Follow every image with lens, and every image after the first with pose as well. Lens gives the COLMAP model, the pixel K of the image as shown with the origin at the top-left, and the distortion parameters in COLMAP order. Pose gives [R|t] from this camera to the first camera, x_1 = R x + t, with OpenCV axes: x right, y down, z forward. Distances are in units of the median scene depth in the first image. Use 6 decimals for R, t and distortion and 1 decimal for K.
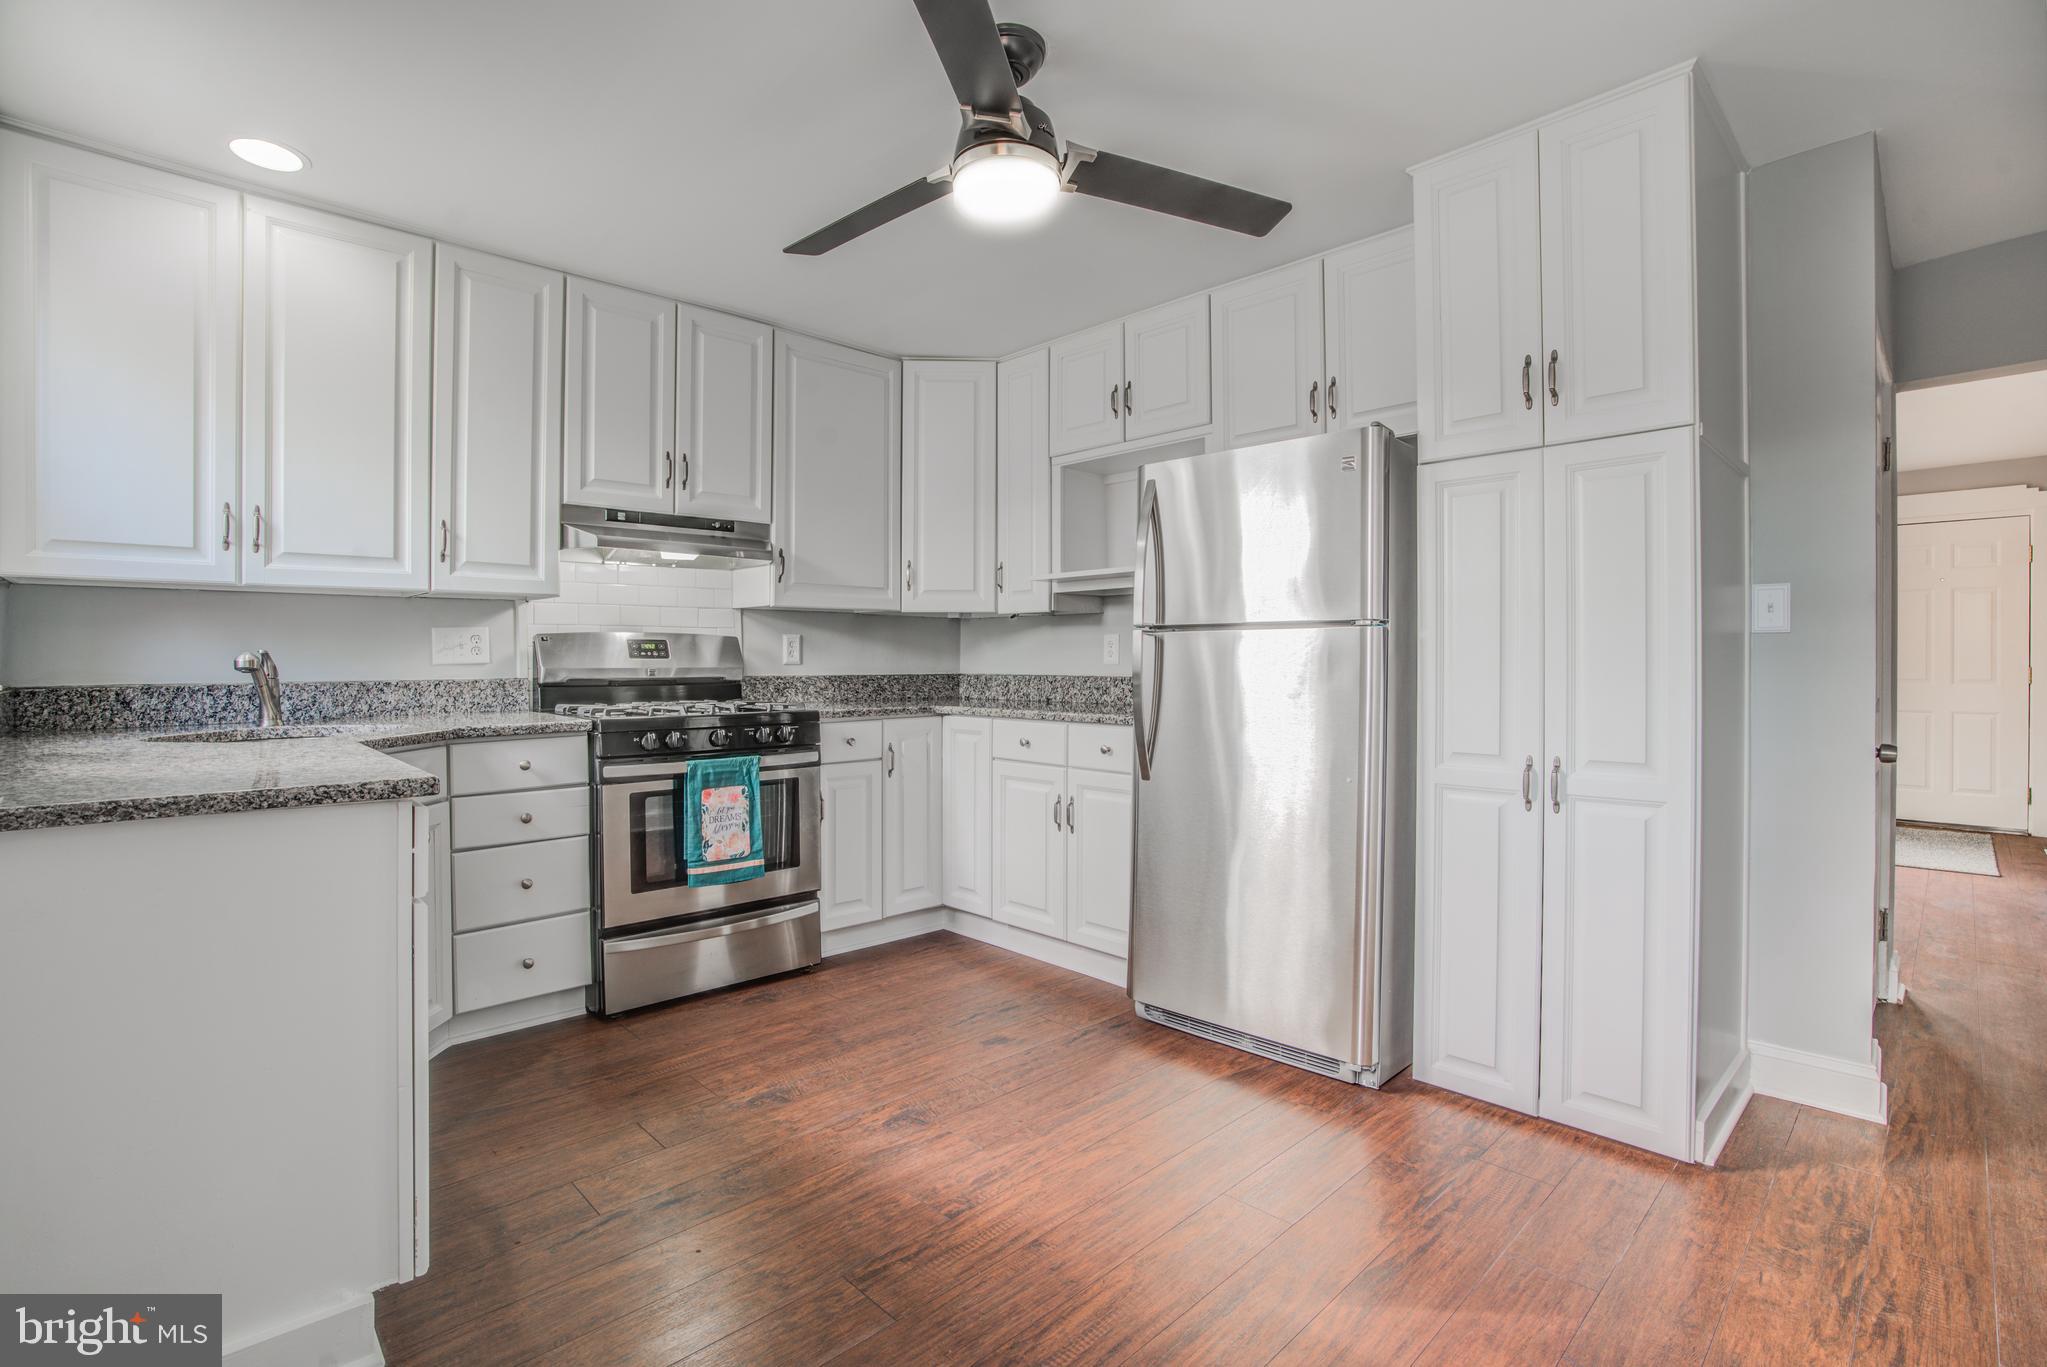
lens RADIAL K [[930.8, 0, 1031.7], [0, 930.8, 648.5], [0, 0, 1]] dist [-0.057565, 0.022603]
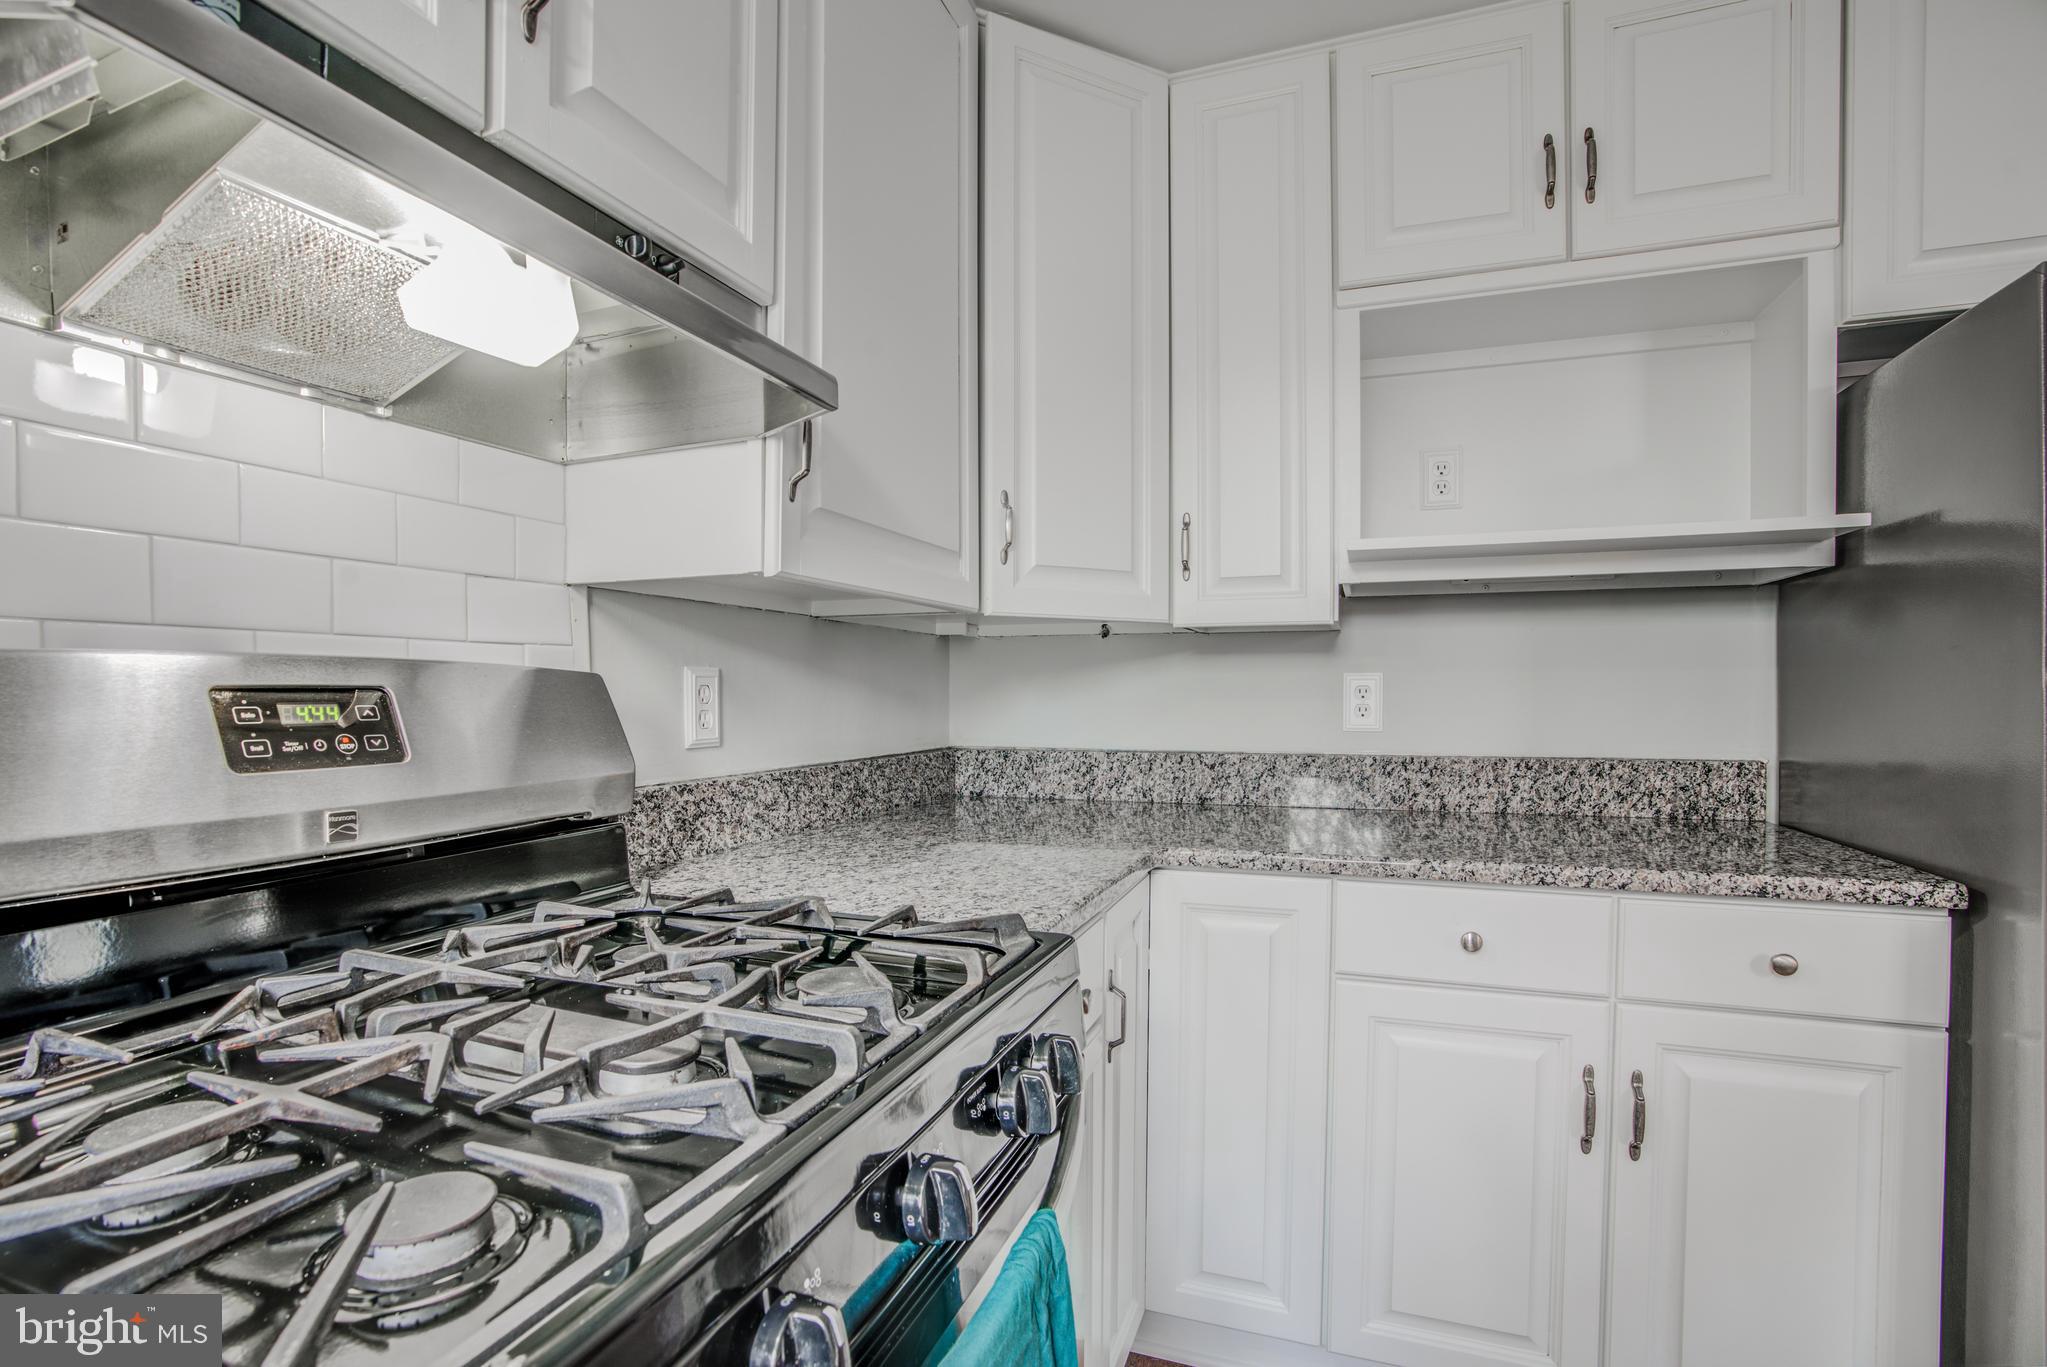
lens RADIAL K [[954.0, 0, 1025.0], [0, 954.0, 706.4], [0, 0, 1]] dist [-0.000198, -0.000038]
pose [[0.898623, -0.007865, 0.438651, -0.393860], [-0.005034, 0.999589, 0.028234, -0.013316], [-0.438693, -0.027579, 0.898214, 0.771594]]
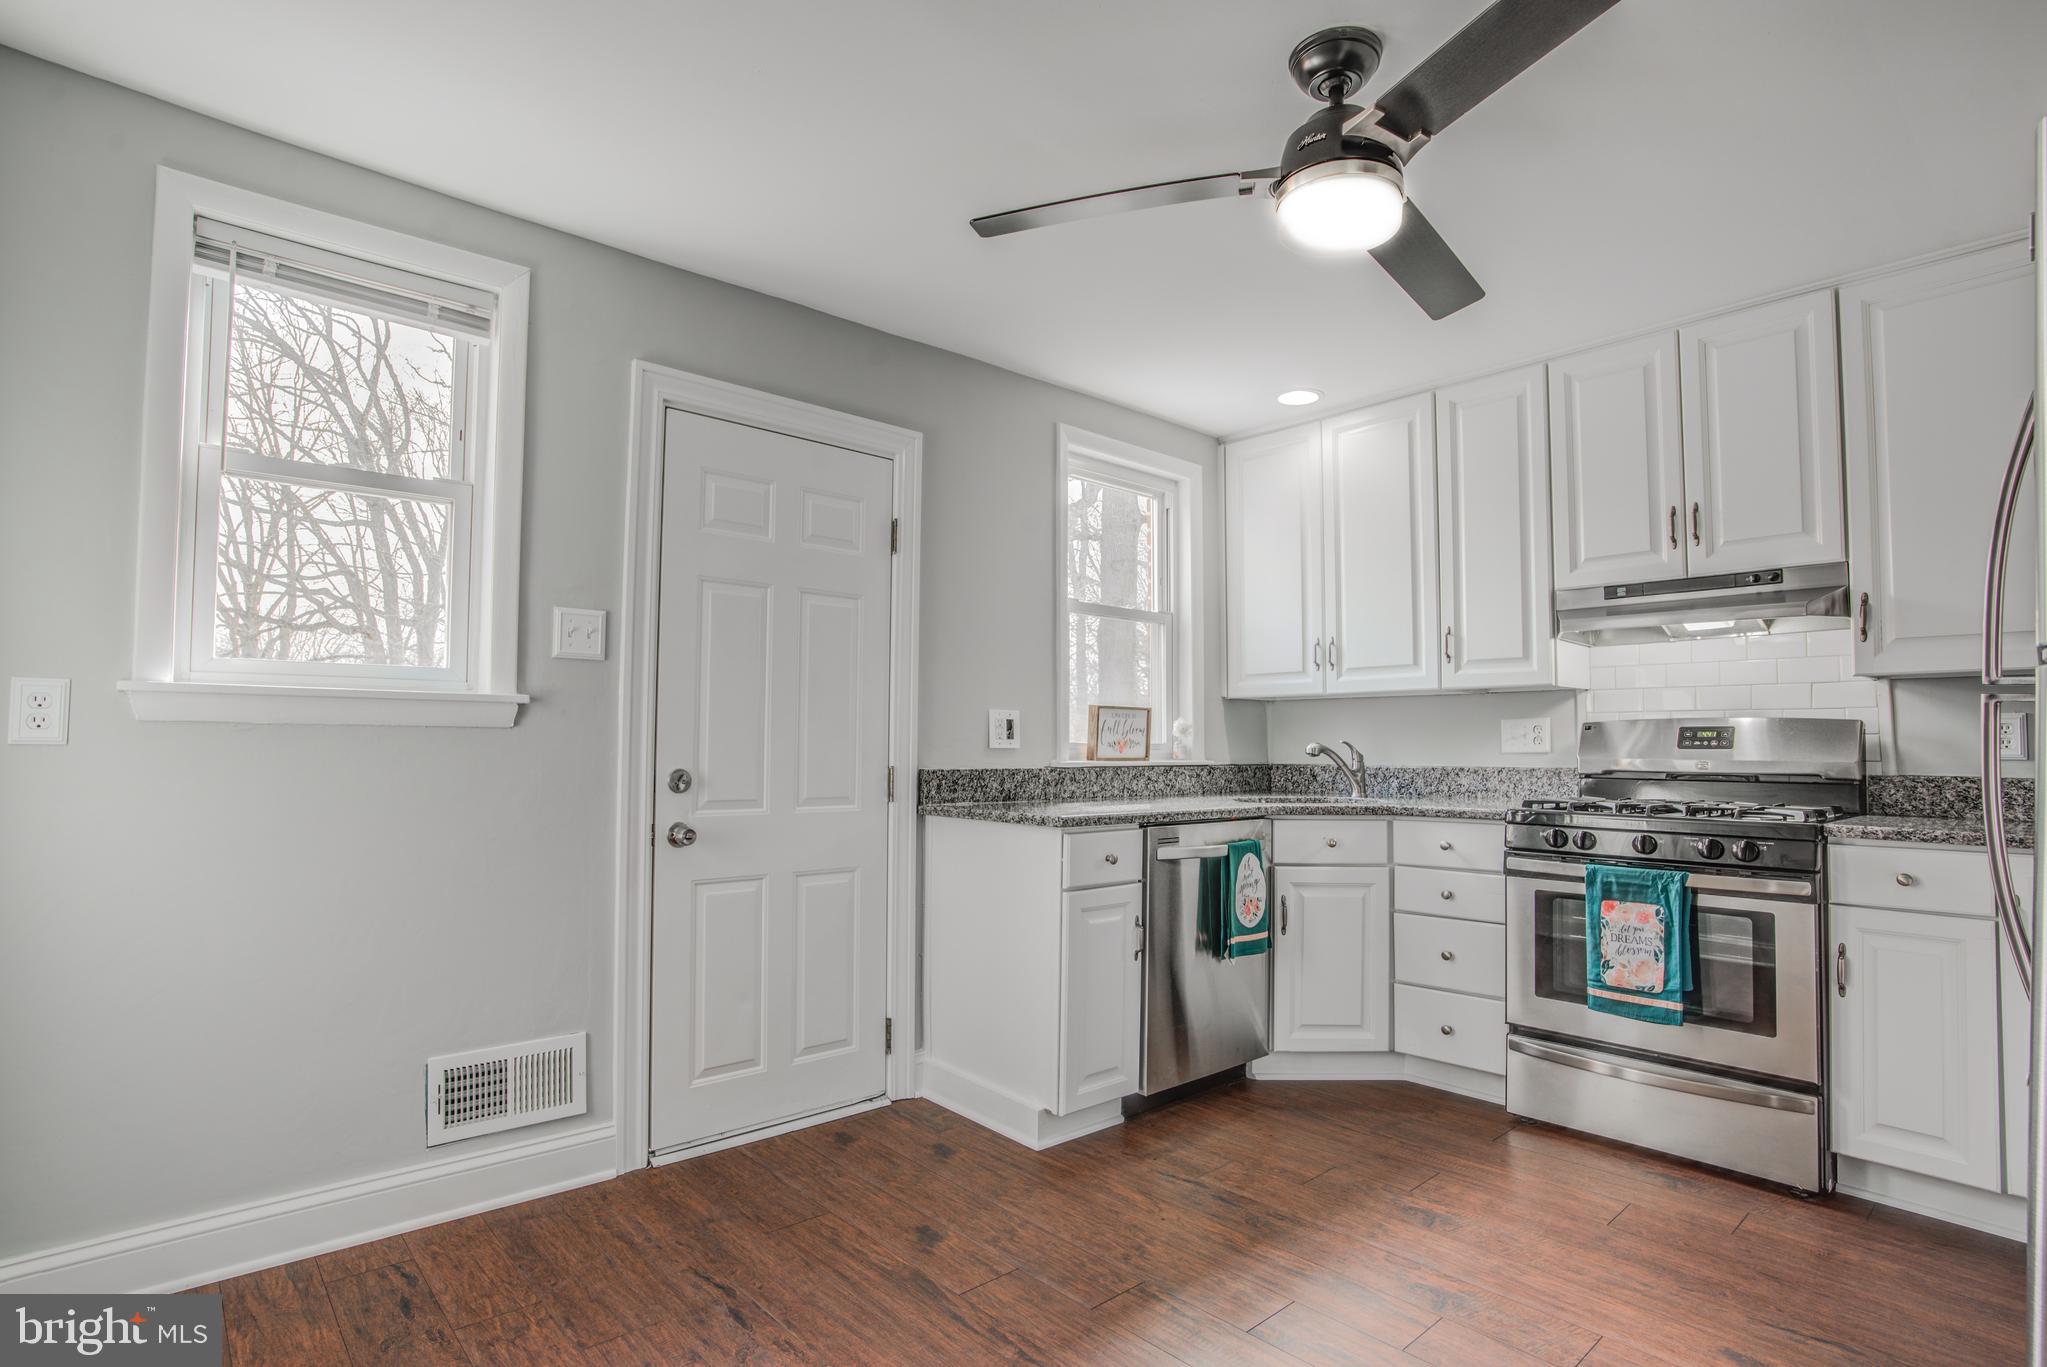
lens RADIAL K [[981.8, 0, 999.9], [0, 981.8, 681.8], [0, 0, 1]] dist [-0.063228, 0.024378]
pose [[-0.024478, -0.062960, -0.997716, 0.517773], [0.001770, 0.998011, -0.063022, 0.003935], [0.999699, -0.003309, -0.024318, 0.414634]]
